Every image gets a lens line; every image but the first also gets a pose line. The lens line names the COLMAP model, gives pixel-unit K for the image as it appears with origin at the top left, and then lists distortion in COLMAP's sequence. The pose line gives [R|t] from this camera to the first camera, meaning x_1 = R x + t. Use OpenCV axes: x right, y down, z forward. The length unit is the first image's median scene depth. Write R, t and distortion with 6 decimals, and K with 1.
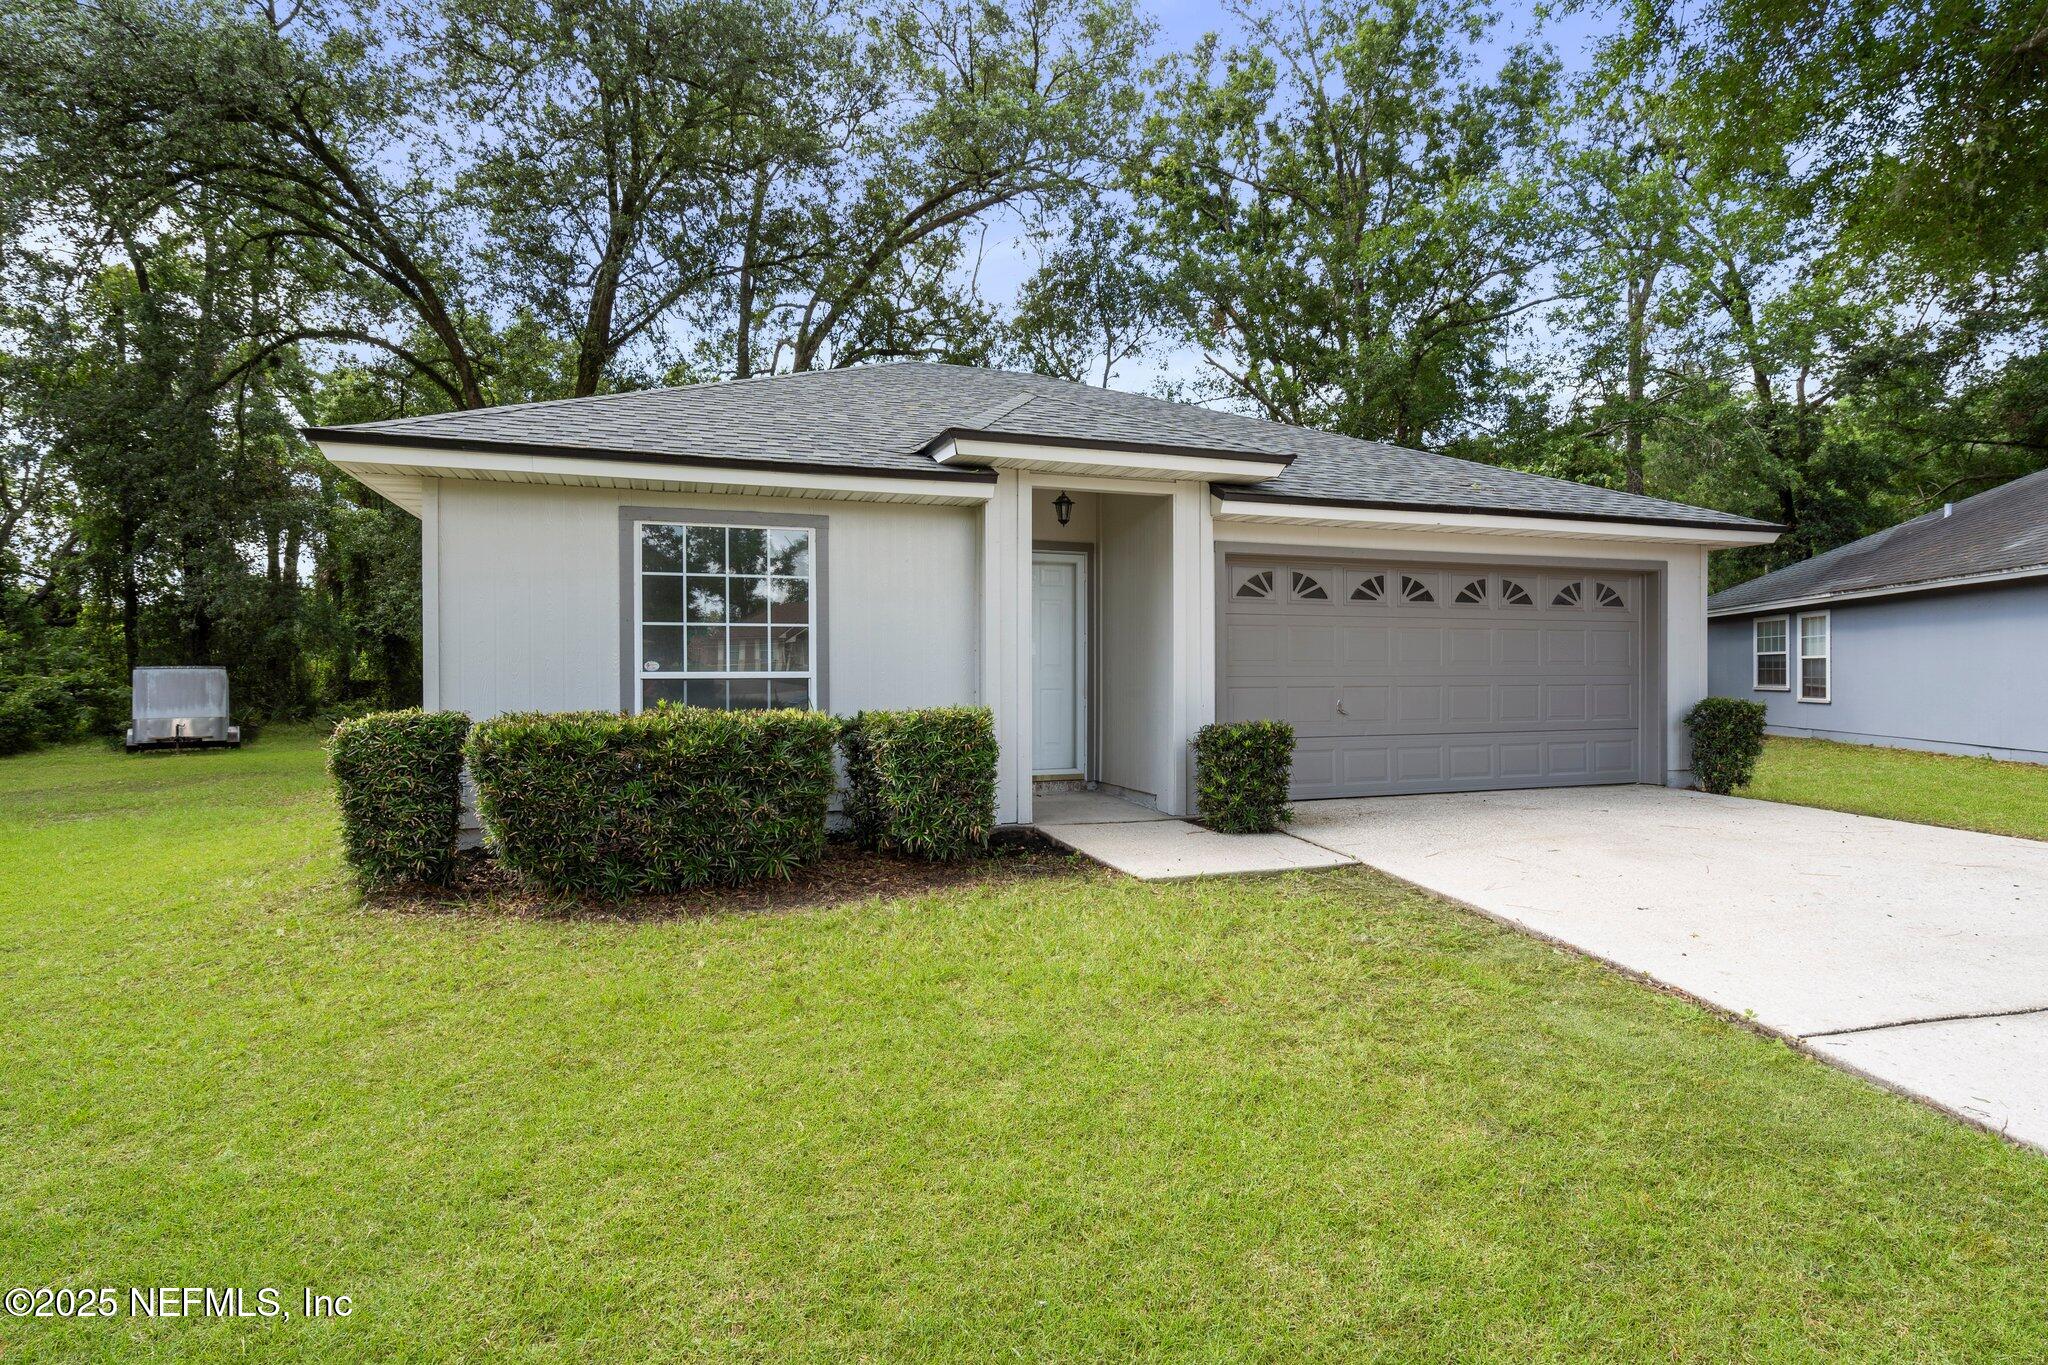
lens RADIAL K [[963.4, 0, 1001.0], [0, 963.4, 691.3], [0, 0, 1]] dist [0.002748, 0.000196]
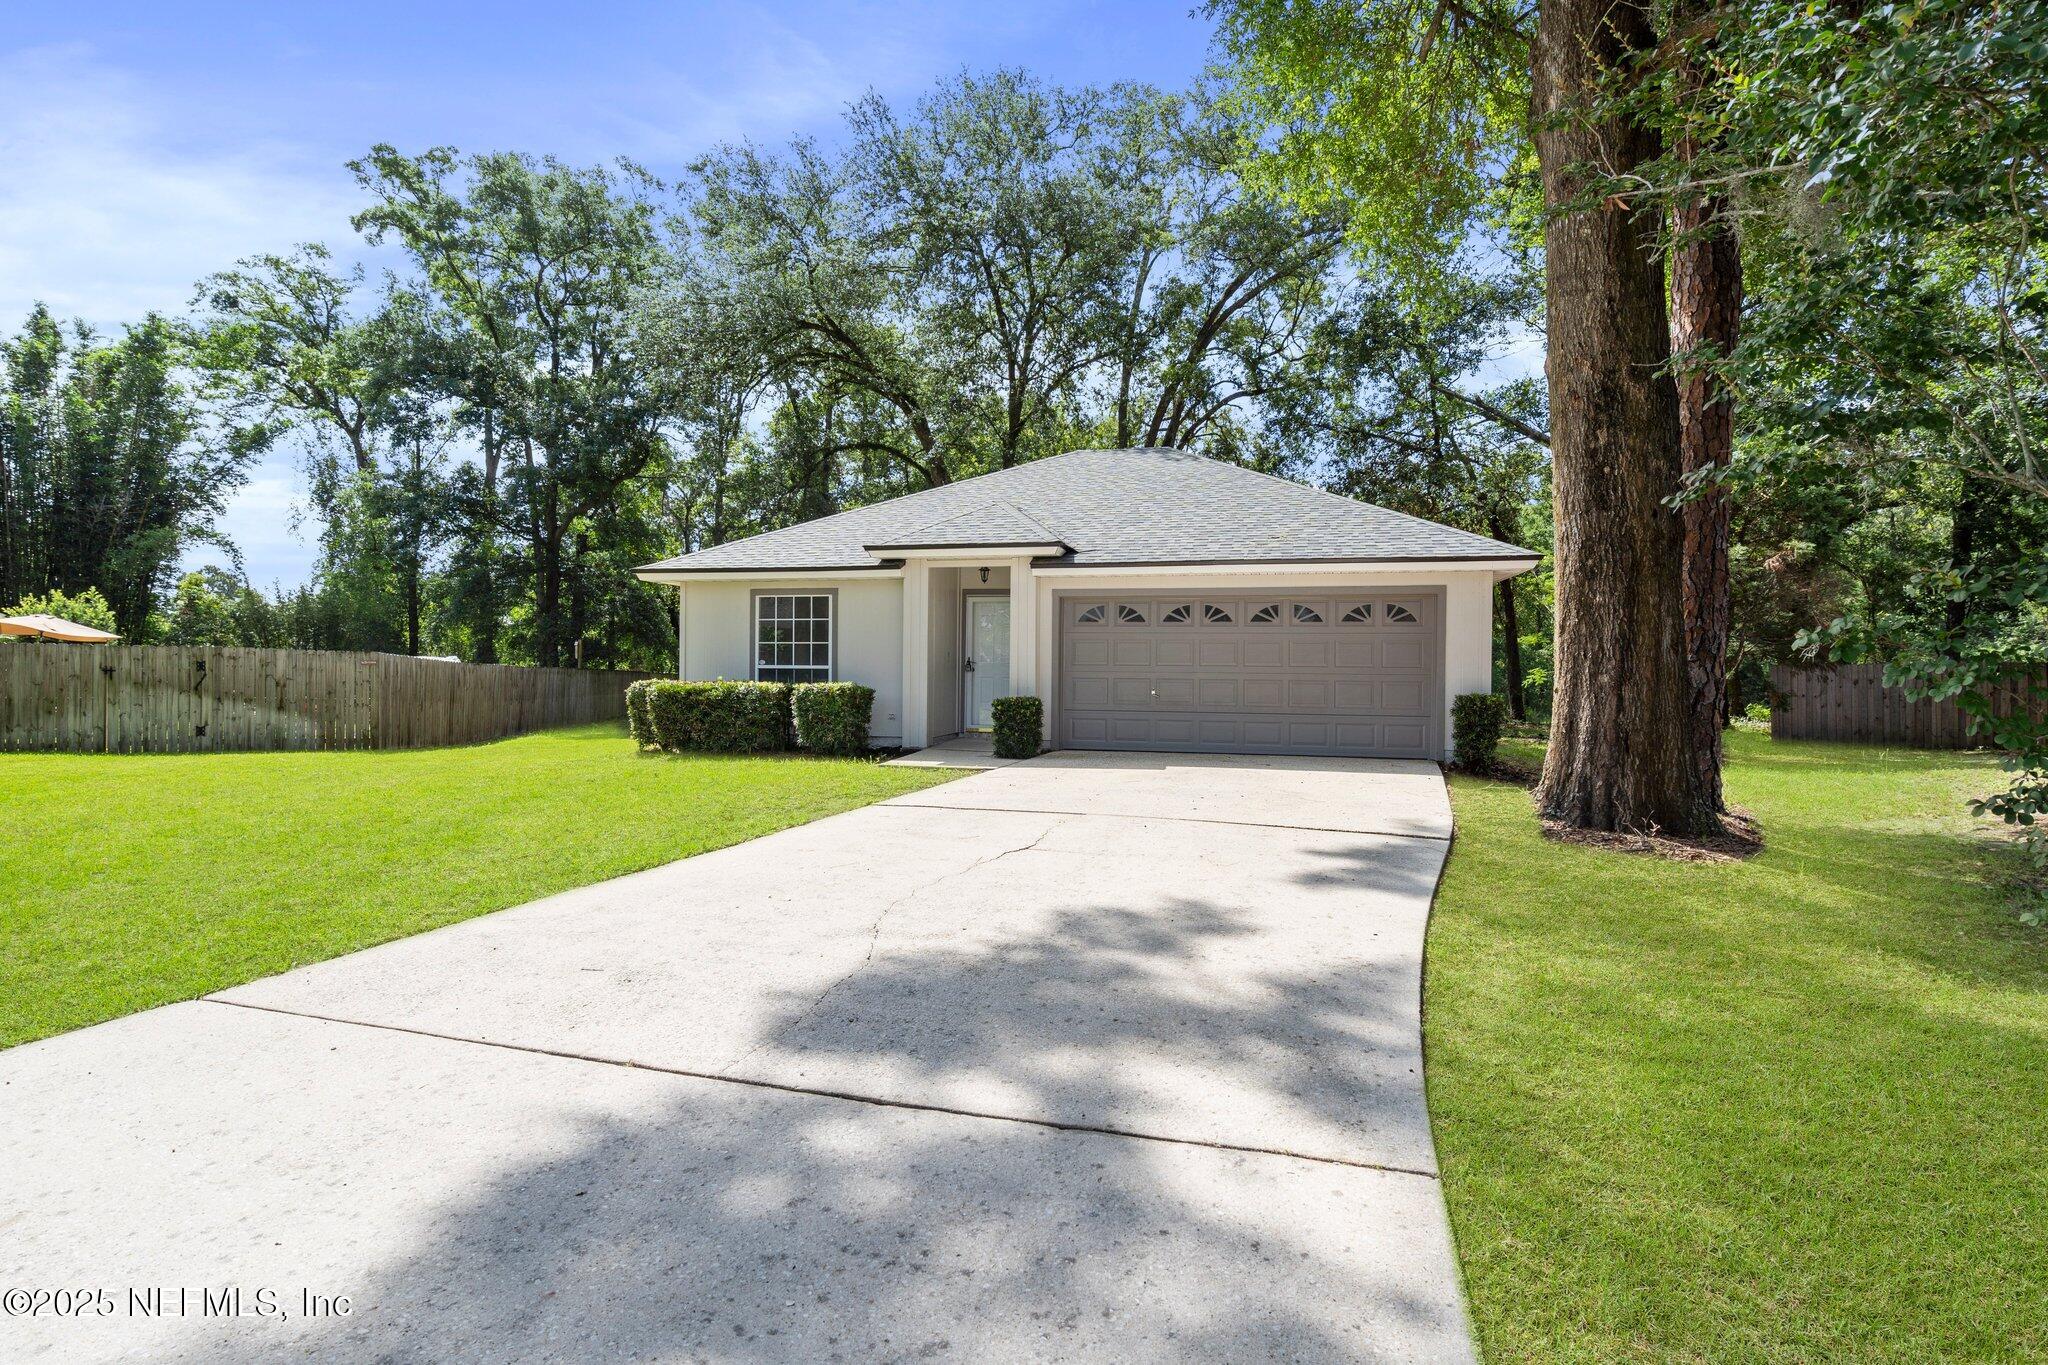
lens RADIAL K [[992.7, 0, 1025.1], [0, 992.7, 680.8], [0, 0, 1]] dist [0.005842, 0.000606]
pose [[0.850052, 0.012557, -0.526549, 1.177675], [-0.023655, 0.999617, -0.014349, 0.029680], [0.526168, 0.024653, 0.850023, -0.522768]]
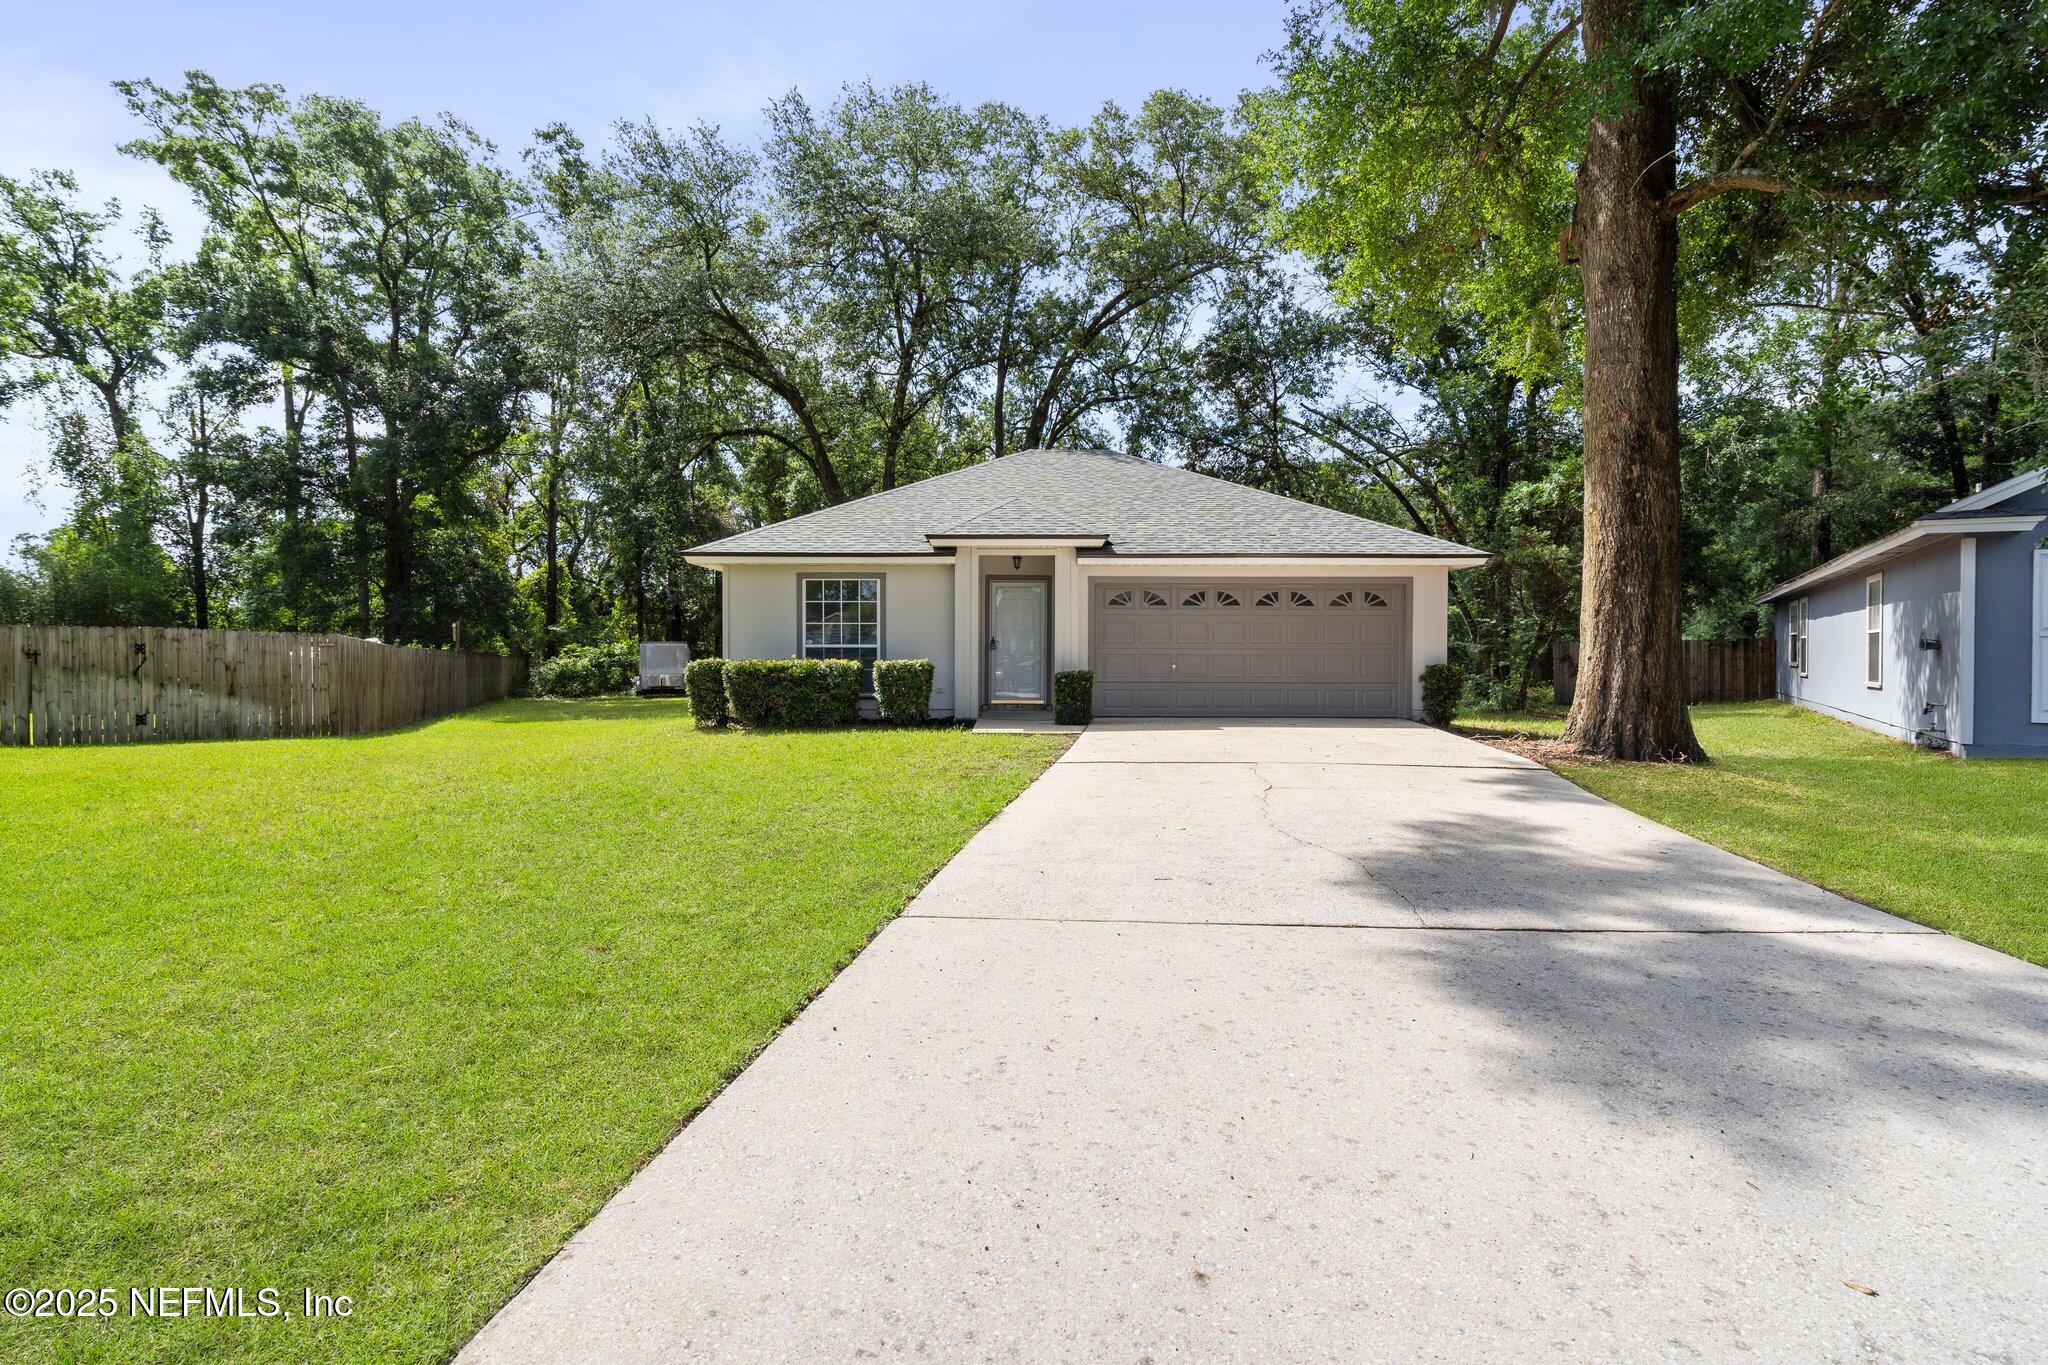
lens RADIAL K [[947.7, 0, 1022.5], [0, 947.7, 676.5], [0, 0, 1]] dist [0.000906, 0.000560]
pose [[0.945541, 0.009866, -0.325353, 0.766454], [-0.011244, 0.999934, -0.002357, 0.050171], [0.325309, 0.005887, 0.945590, -0.872712]]
